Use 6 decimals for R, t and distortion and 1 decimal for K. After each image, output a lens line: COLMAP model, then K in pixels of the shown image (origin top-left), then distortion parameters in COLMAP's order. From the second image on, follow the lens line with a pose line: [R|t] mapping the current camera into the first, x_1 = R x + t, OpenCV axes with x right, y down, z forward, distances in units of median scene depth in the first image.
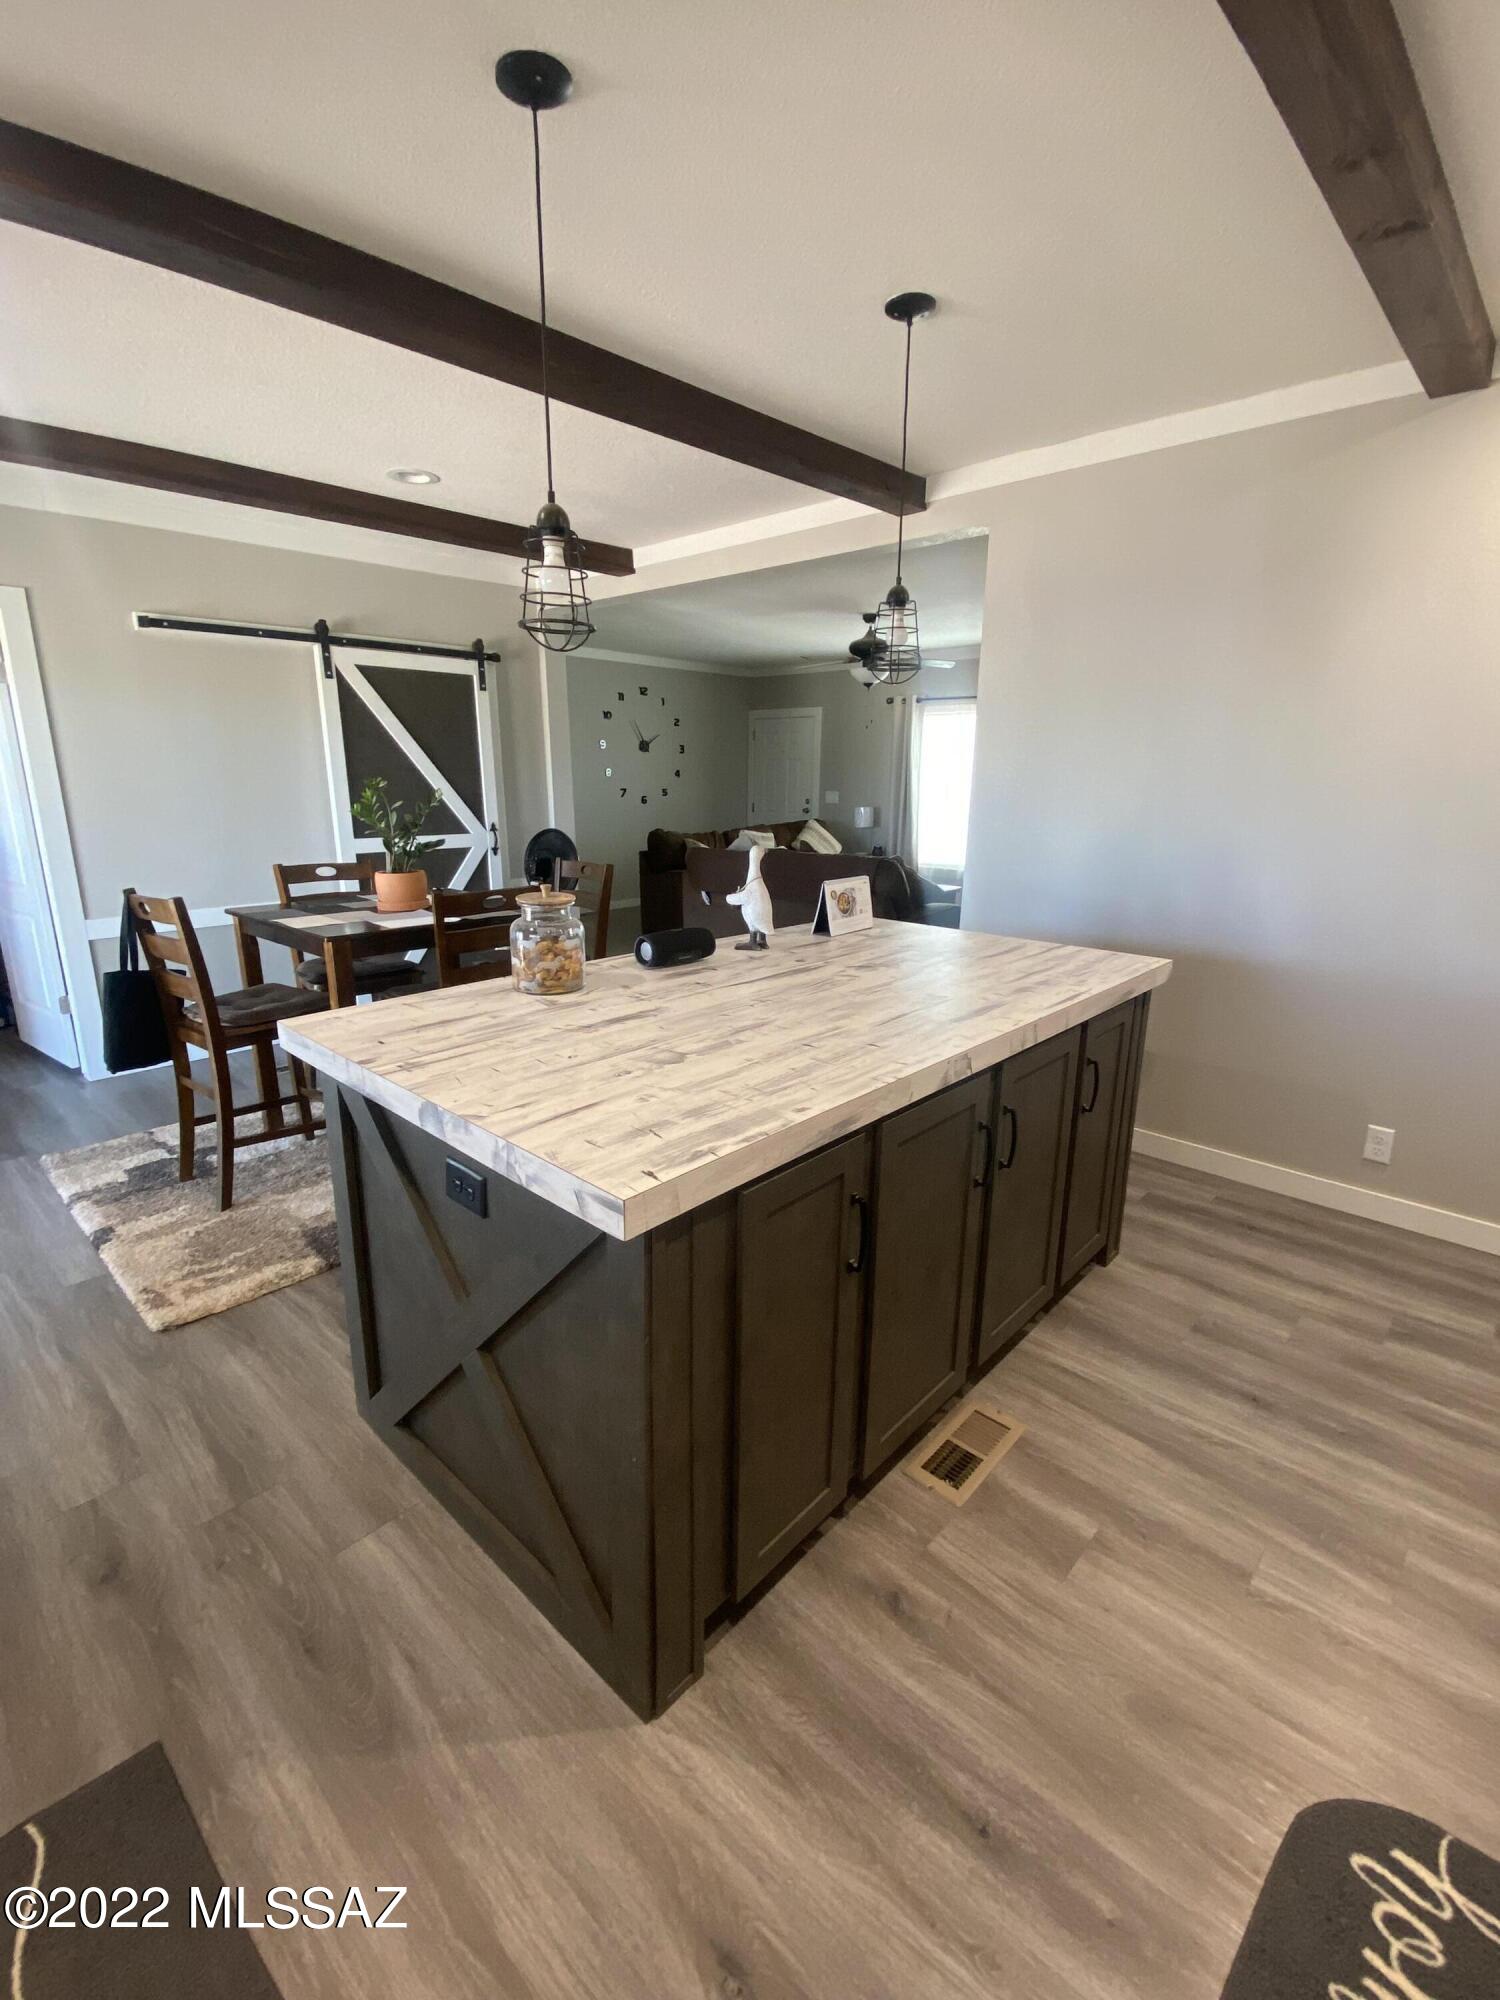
lens RADIAL K [[885.1, 0, 744.9], [0, 885.1, 999.6], [0, 0, 1]] dist [0.008793, -0.003527]
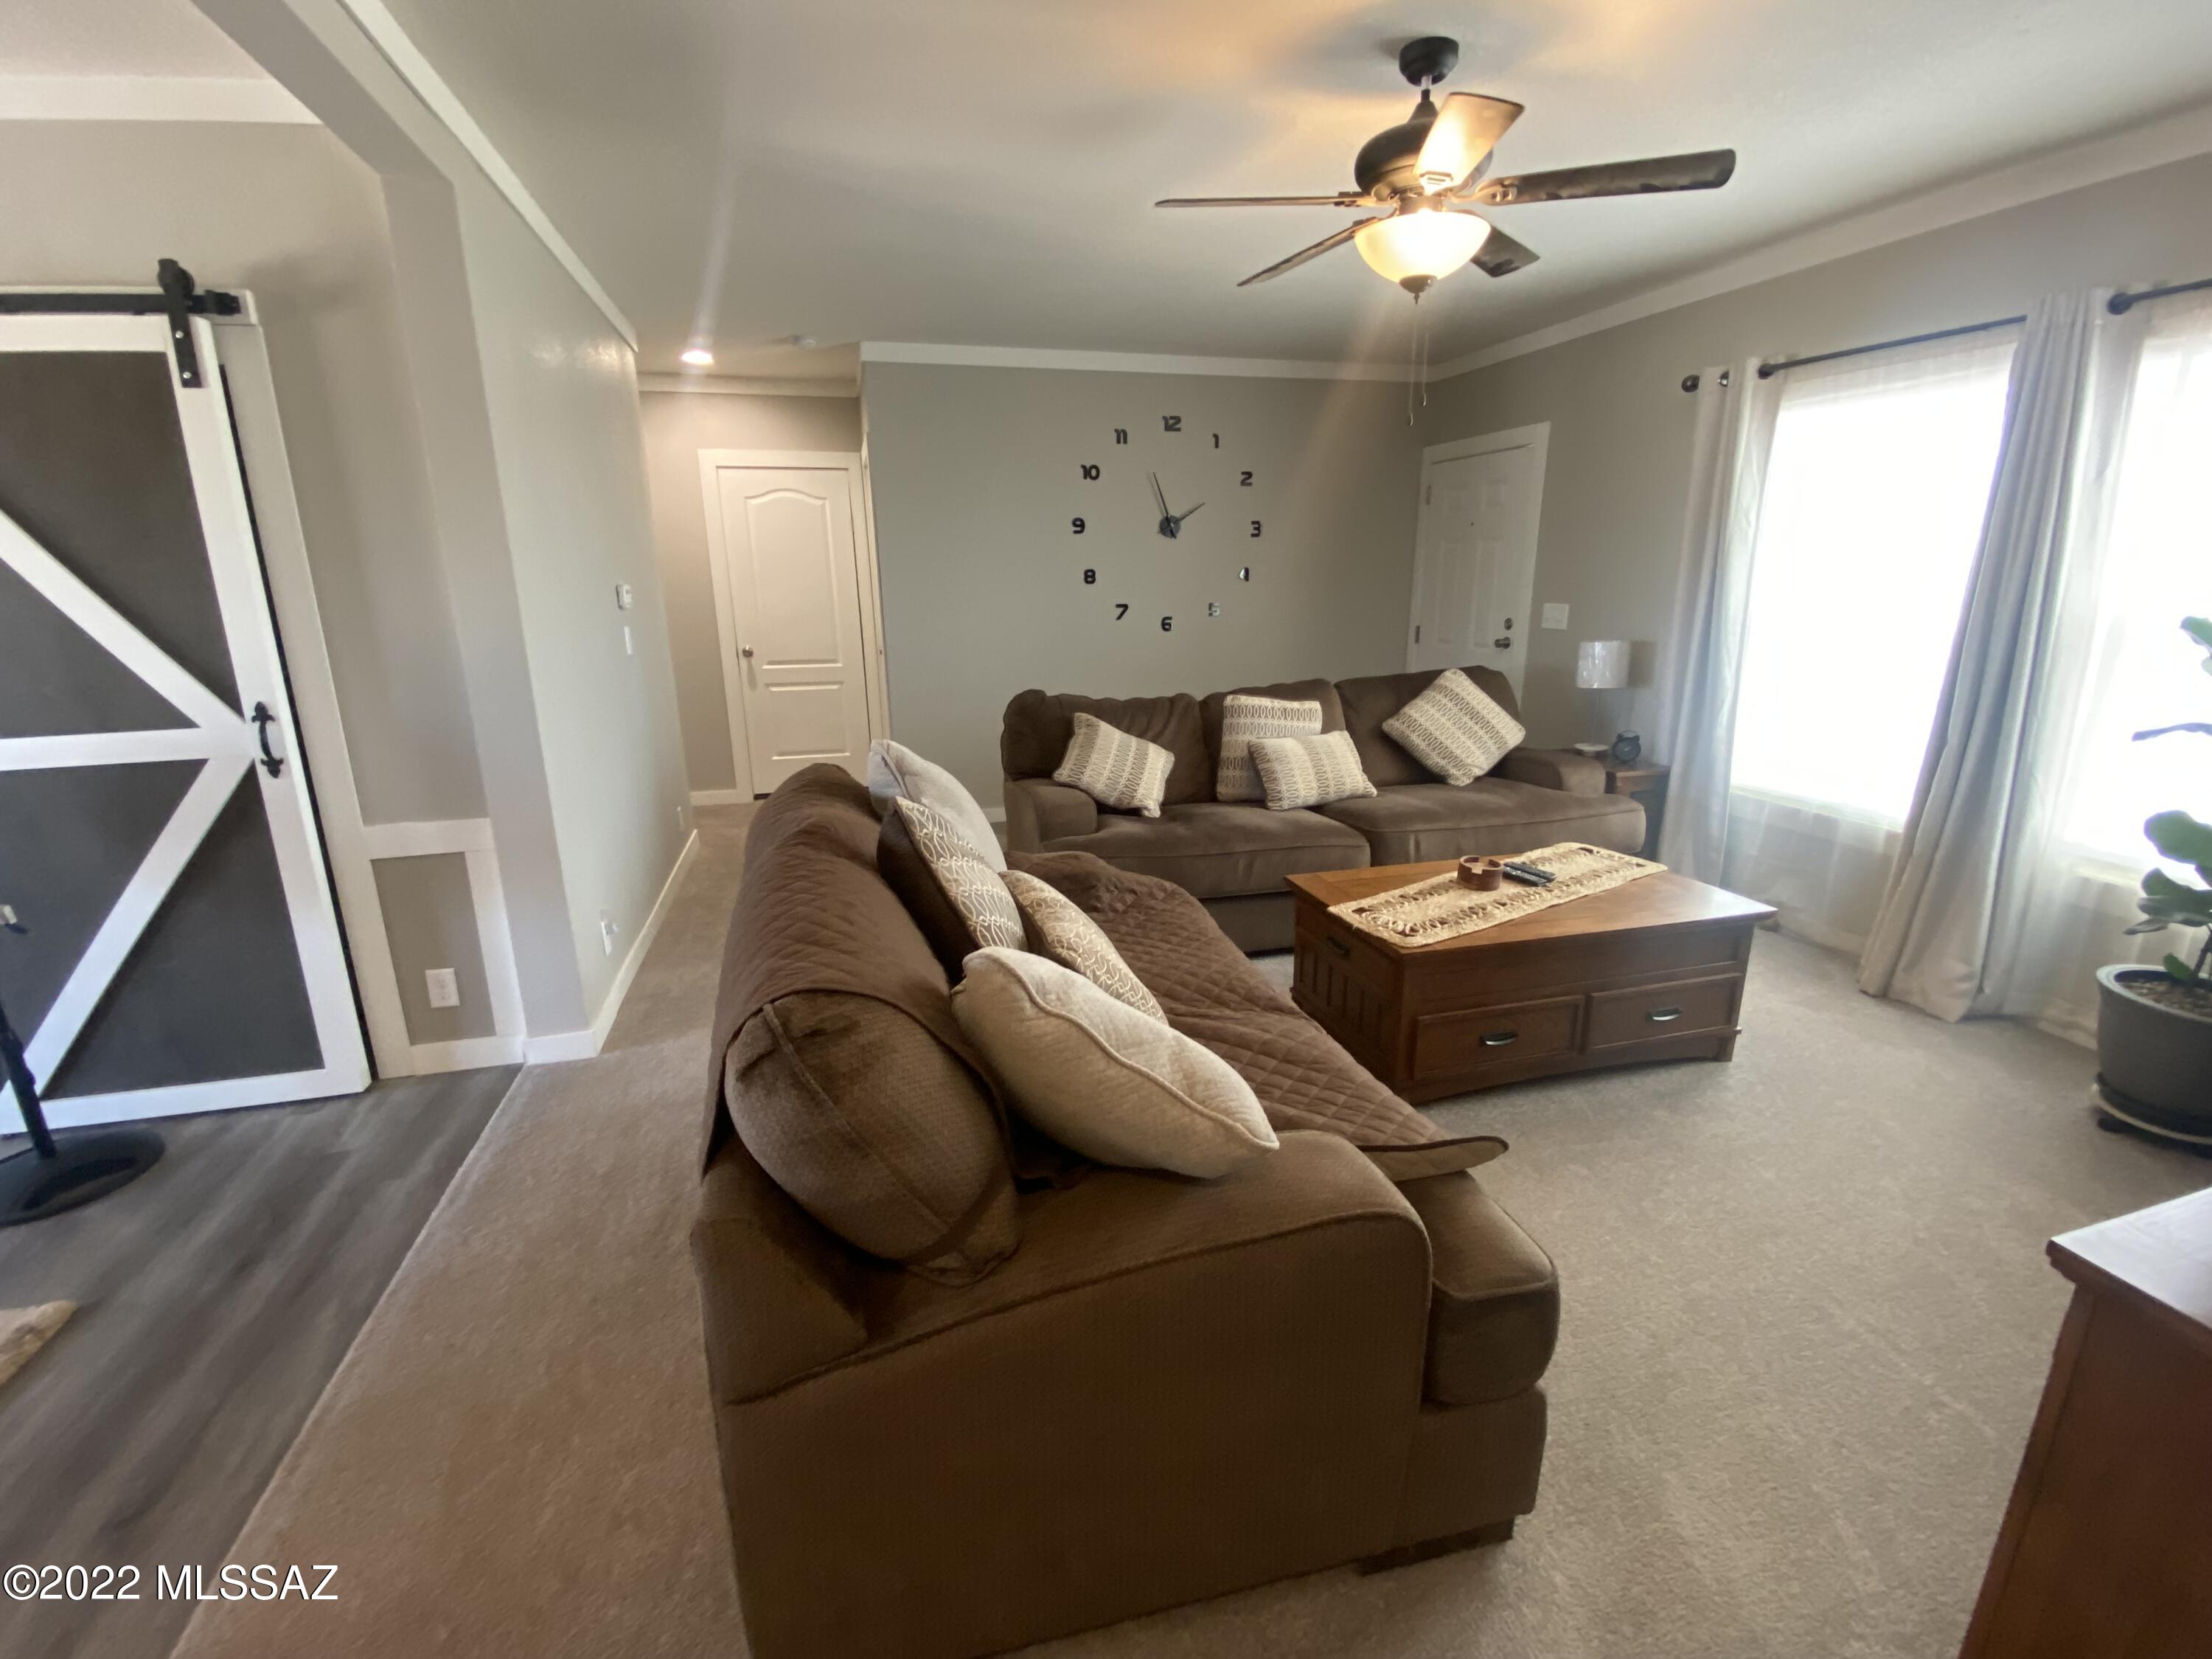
lens RADIAL K [[978.9, 0, 1107.0], [0, 978.9, 827.8], [0, 0, 1]] dist [0.008793, -0.003527]
pose [[0.853565, 0.108204, -0.509625, 0.189395], [-0.107815, 0.993706, 0.030407, -0.120202], [0.509708, 0.028991, 0.859859, 0.486706]]
